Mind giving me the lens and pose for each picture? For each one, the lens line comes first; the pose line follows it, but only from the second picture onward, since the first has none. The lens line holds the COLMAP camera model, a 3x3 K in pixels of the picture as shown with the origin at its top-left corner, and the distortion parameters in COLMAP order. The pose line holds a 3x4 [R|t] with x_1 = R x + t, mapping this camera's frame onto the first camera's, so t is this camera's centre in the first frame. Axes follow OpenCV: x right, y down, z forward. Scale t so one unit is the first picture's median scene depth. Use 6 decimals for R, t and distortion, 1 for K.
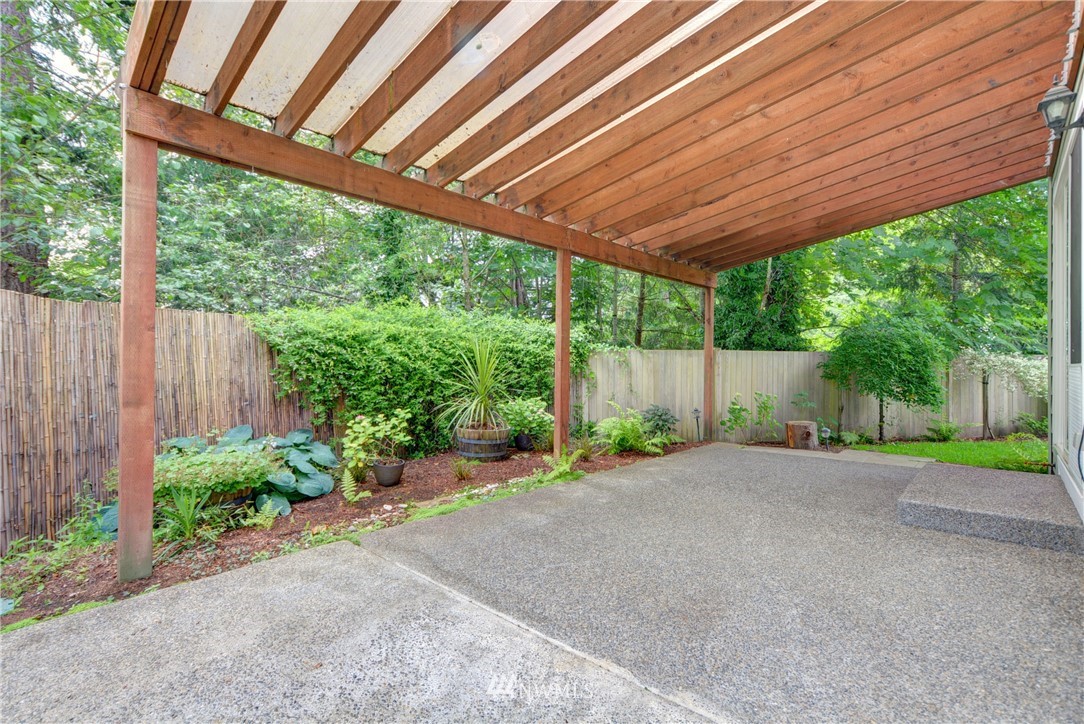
lens RADIAL K [[499.2, 0, 541.2], [0, 499.2, 358.0], [0, 0, 1]] dist [0.002323, 0.000649]
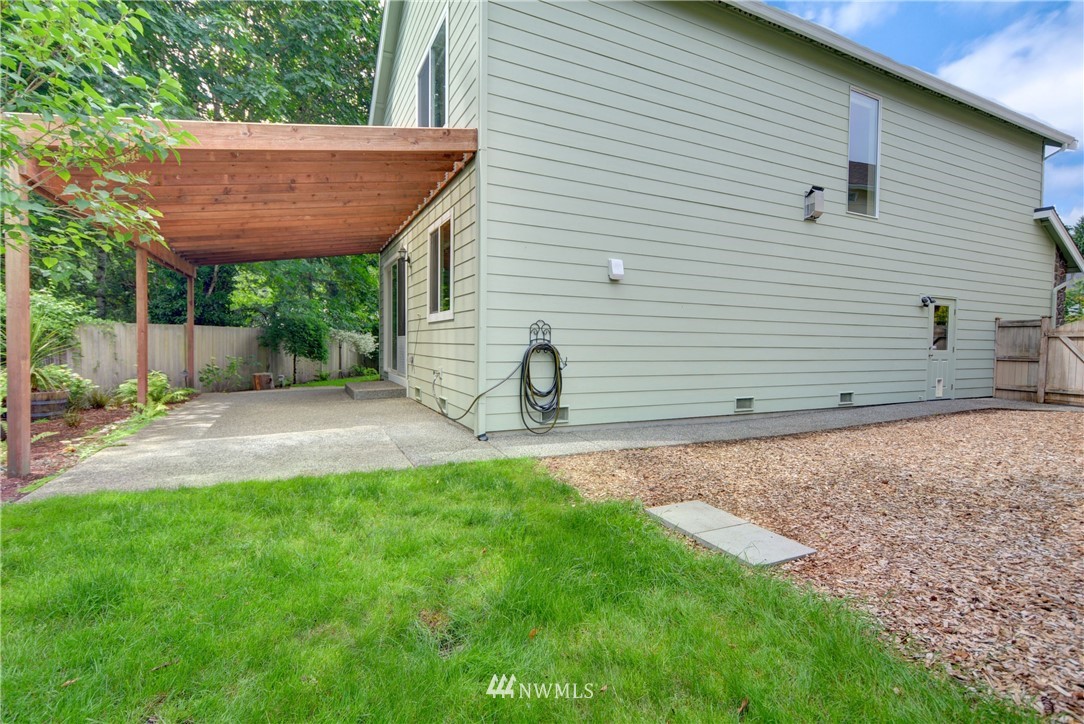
lens RADIAL K [[499.2, 0, 541.2], [0, 499.2, 358.0], [0, 0, 1]] dist [0.002323, 0.000649]
pose [[0.356791, -0.035909, 0.933494, -0.545736], [-0.011877, 0.999006, 0.042968, 0.002909], [-0.934109, -0.026418, 0.356010, -0.317533]]
